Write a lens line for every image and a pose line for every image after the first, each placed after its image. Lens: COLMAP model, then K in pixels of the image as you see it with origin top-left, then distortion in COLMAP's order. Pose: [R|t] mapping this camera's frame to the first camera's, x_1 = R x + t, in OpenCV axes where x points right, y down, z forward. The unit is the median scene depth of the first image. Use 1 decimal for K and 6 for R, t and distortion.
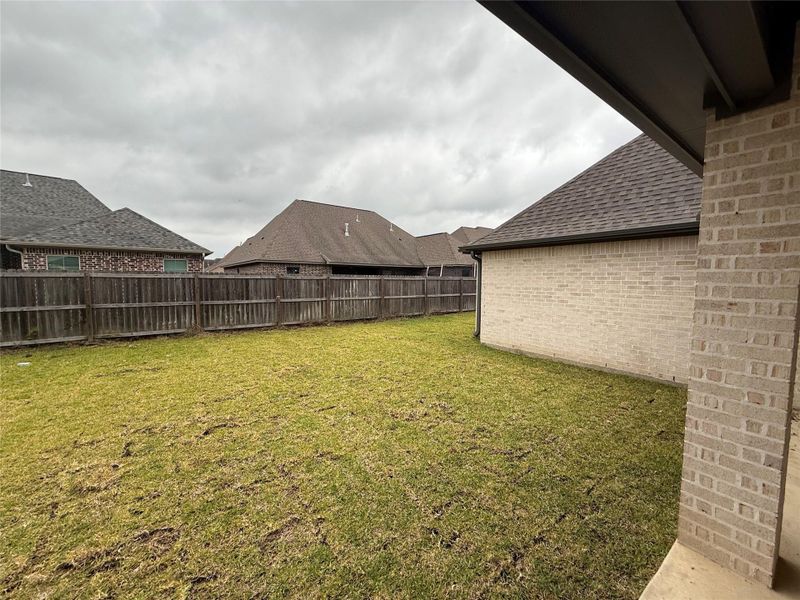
lens RADIAL K [[313.3, 0, 395.9], [0, 313.3, 298.7], [0, 0, 1]] dist [-0.000780, 0.000069]
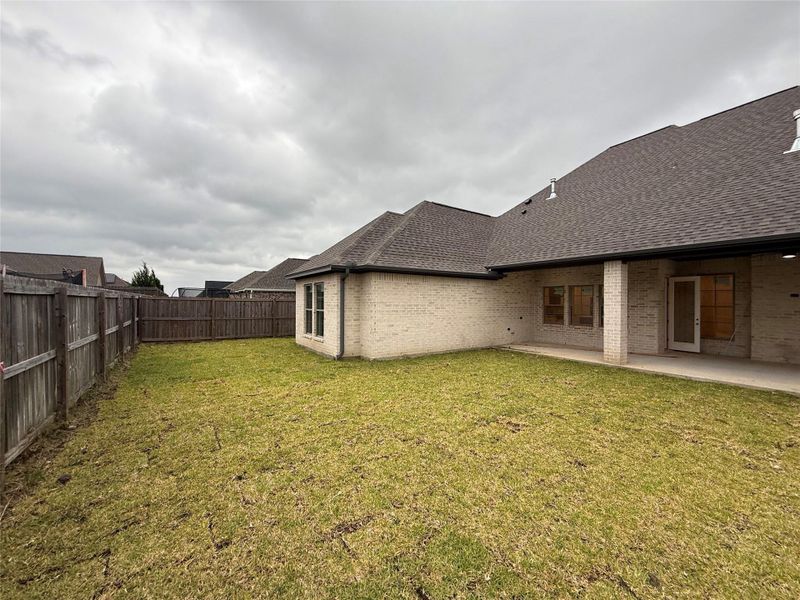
lens RADIAL K [[313.2, 0, 393.5], [0, 313.2, 300.4], [0, 0, 1]] dist [-0.007005, 0.000731]
pose [[0.053245, -0.004206, 0.998573, -0.198894], [0.054328, 0.998522, 0.001309, -0.013250], [-0.997103, 0.054181, 0.053395, 0.226467]]
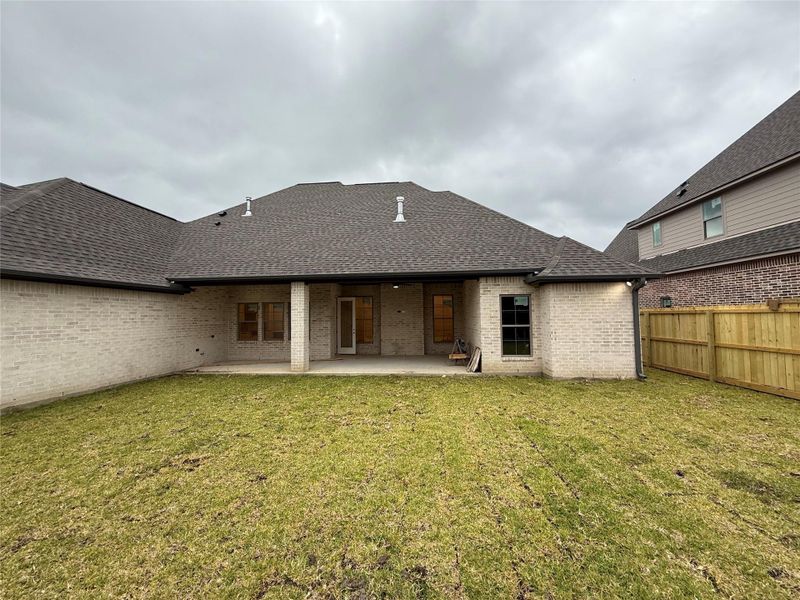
lens RADIAL K [[313.2, 0, 398.2], [0, 313.2, 298.7], [0, 0, 1]] dist [-0.007005, 0.000731]
pose [[-0.737617, 0.034611, 0.674331, -0.201403], [0.044533, 0.999005, -0.002563, -0.014829], [-0.673749, 0.028140, -0.738424, 0.212552]]
